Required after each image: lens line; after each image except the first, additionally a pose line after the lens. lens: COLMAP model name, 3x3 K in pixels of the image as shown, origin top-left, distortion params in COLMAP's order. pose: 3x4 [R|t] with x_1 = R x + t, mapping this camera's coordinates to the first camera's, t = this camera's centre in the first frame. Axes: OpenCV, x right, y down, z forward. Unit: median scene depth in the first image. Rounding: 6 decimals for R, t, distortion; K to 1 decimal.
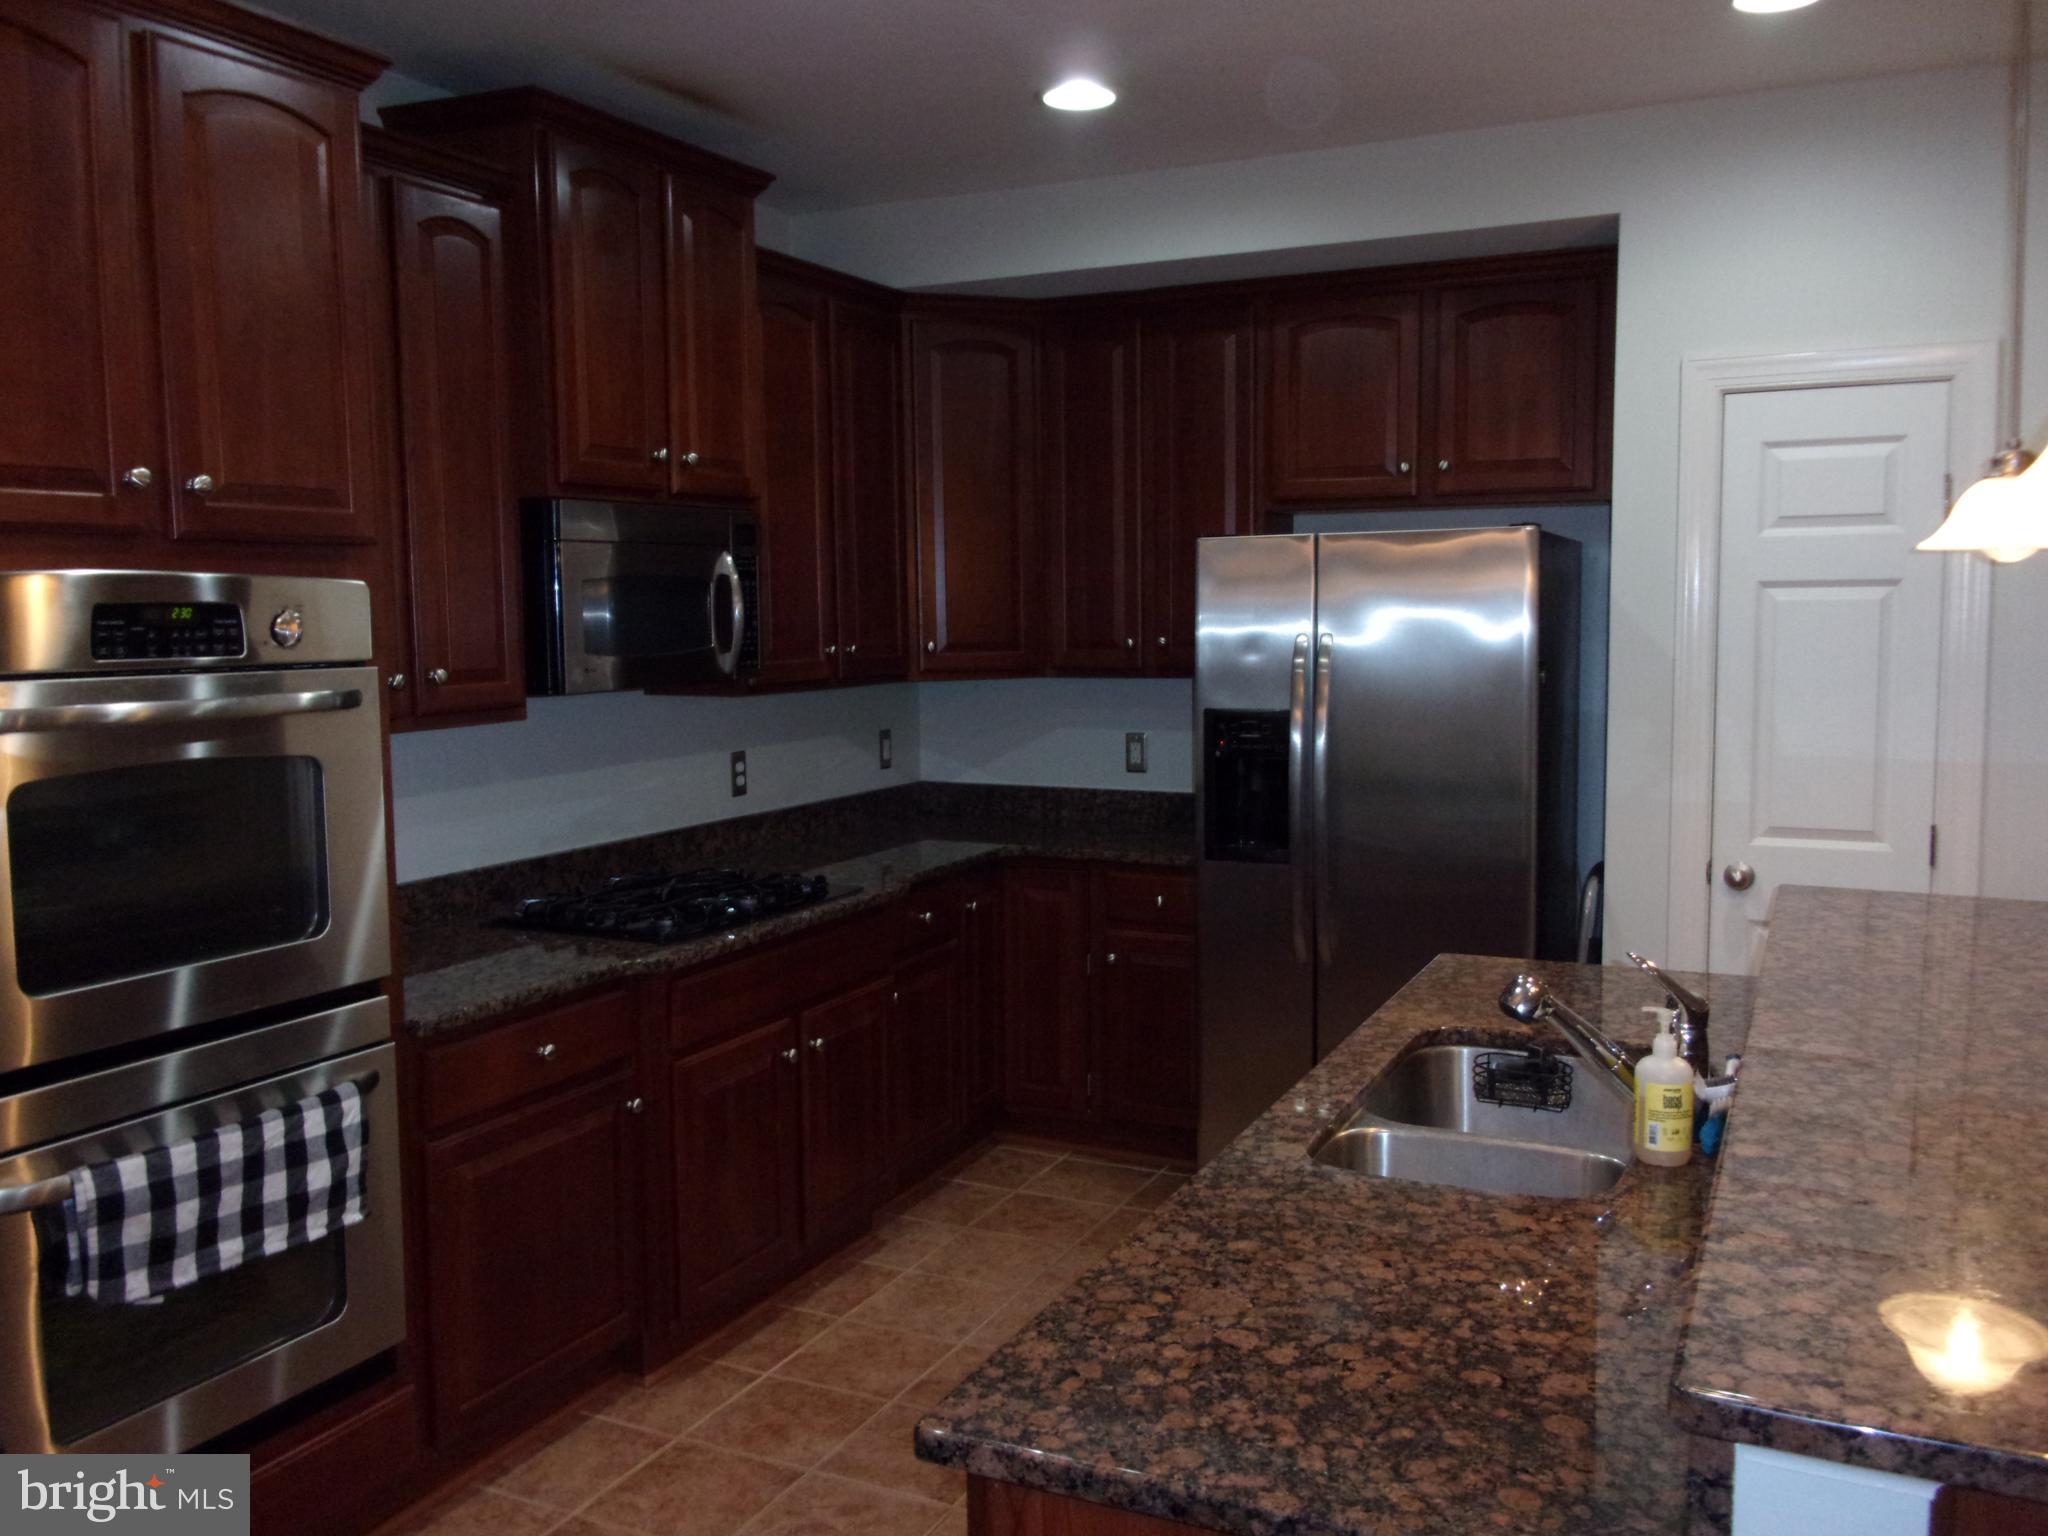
lens RADIAL K [[1679.6, 0, 1010.2], [0, 1679.6, 765.5], [0, 0, 1]] dist [0.003995, -0.008564]
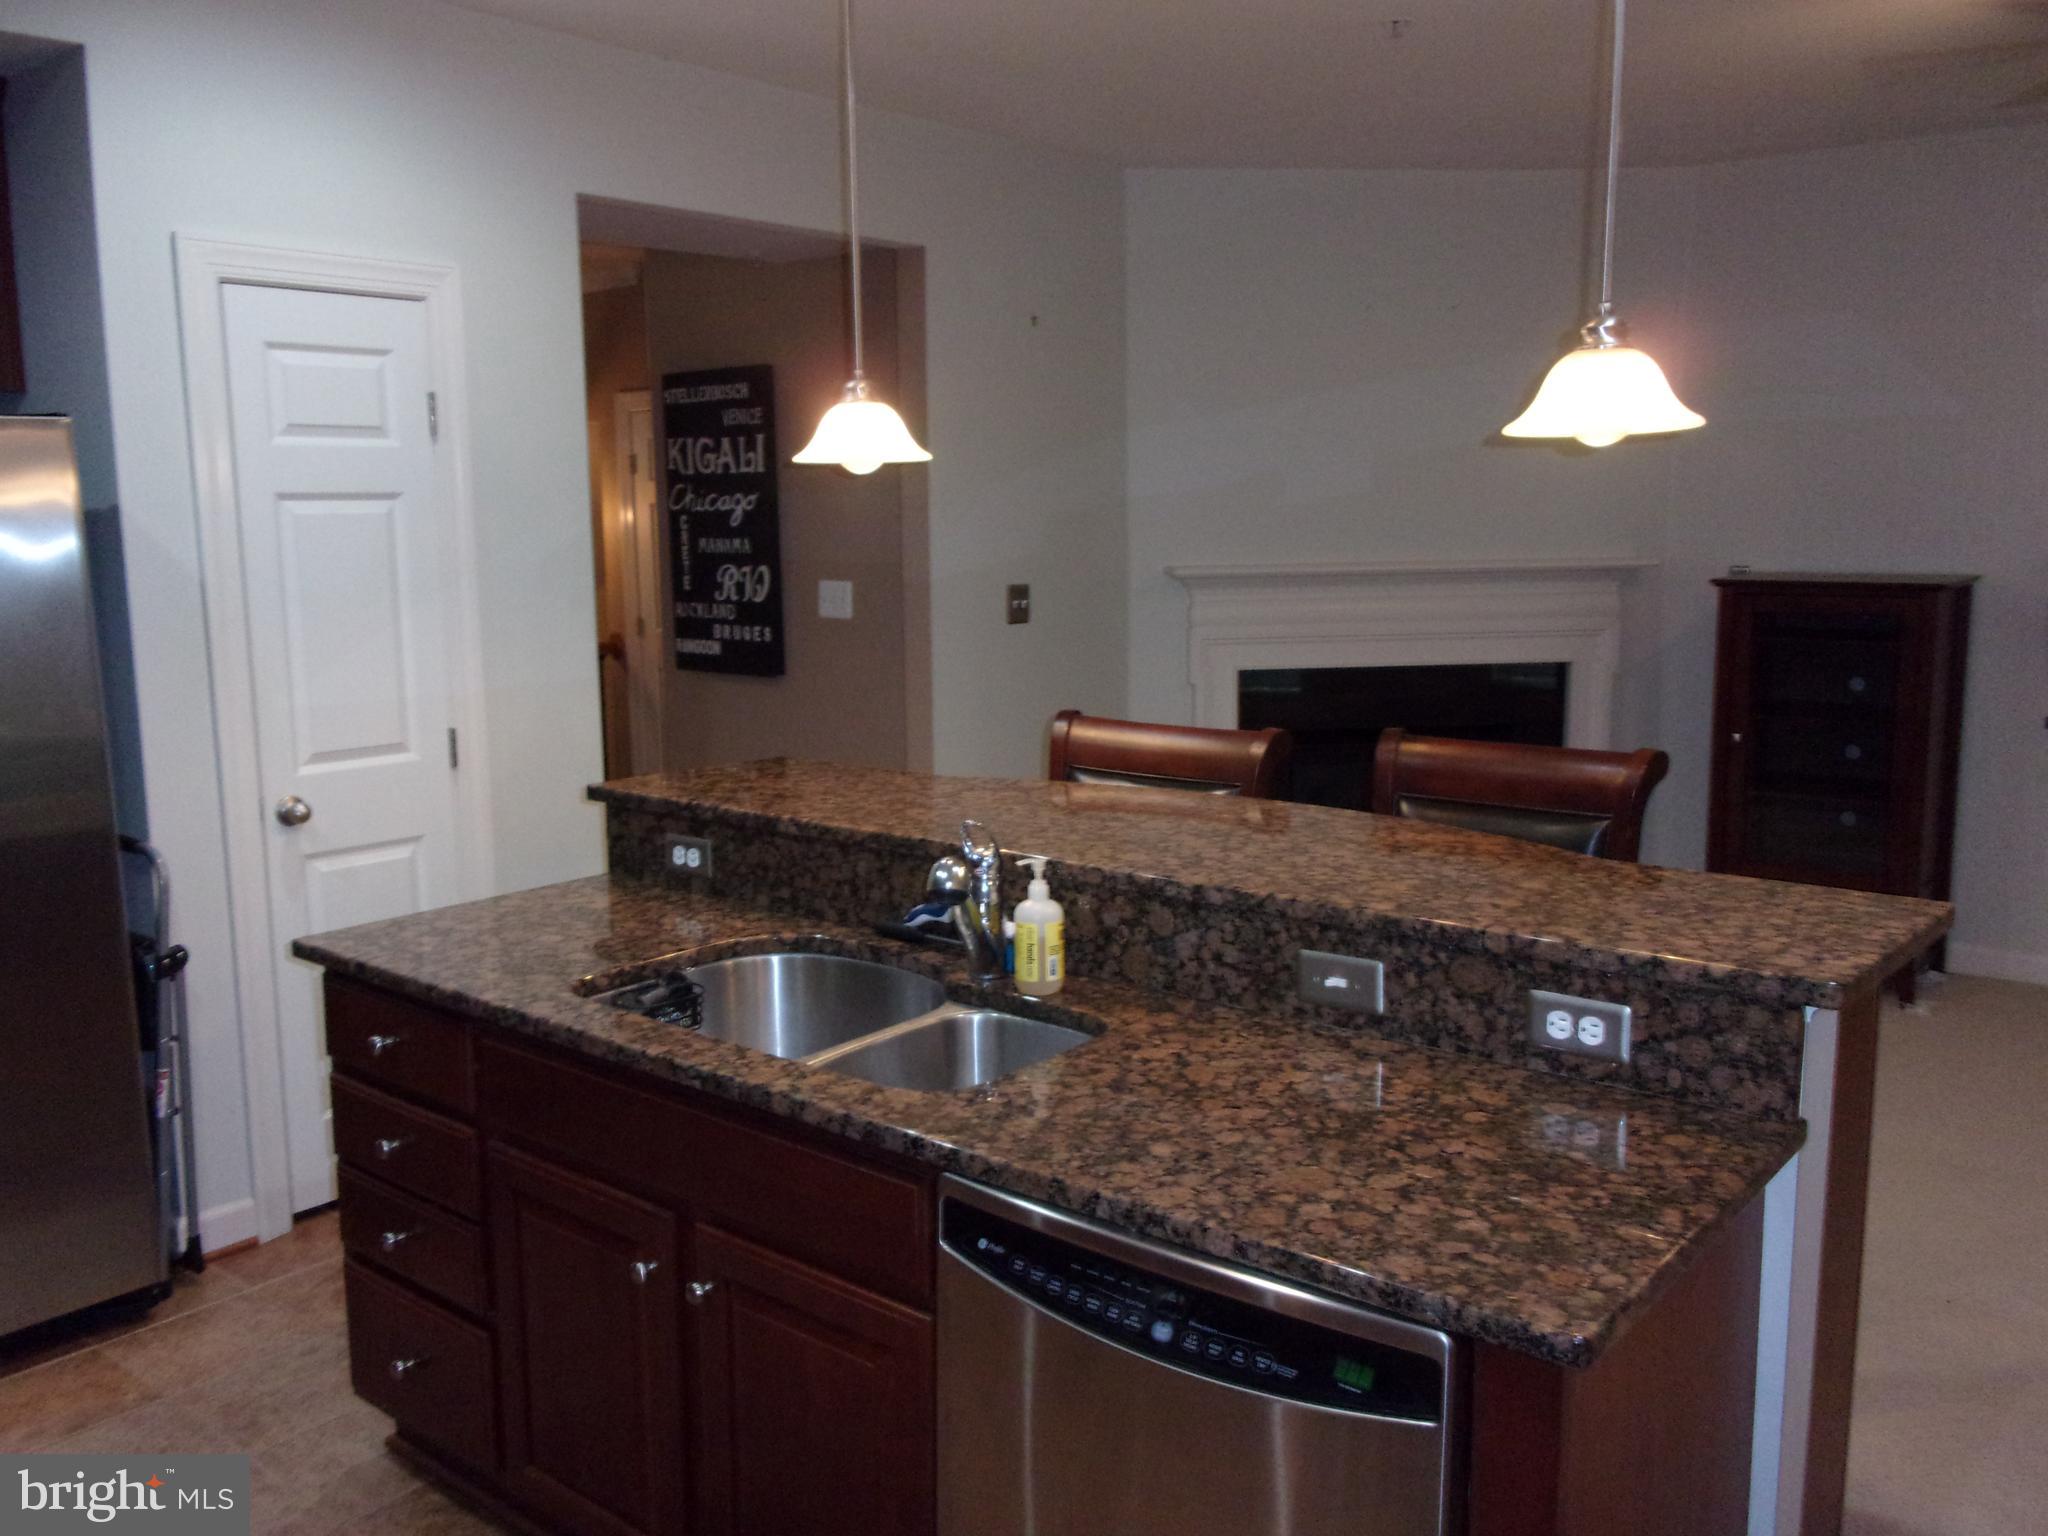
lens RADIAL K [[1679.6, 0, 1010.2], [0, 1679.6, 765.5], [0, 0, 1]] dist [0.003995, -0.008564]
pose [[0.257784, -0.136513, 0.956510, -0.763462], [0.100287, 0.988402, 0.114036, -0.054352], [-0.960984, 0.066529, 0.268484, 0.780301]]
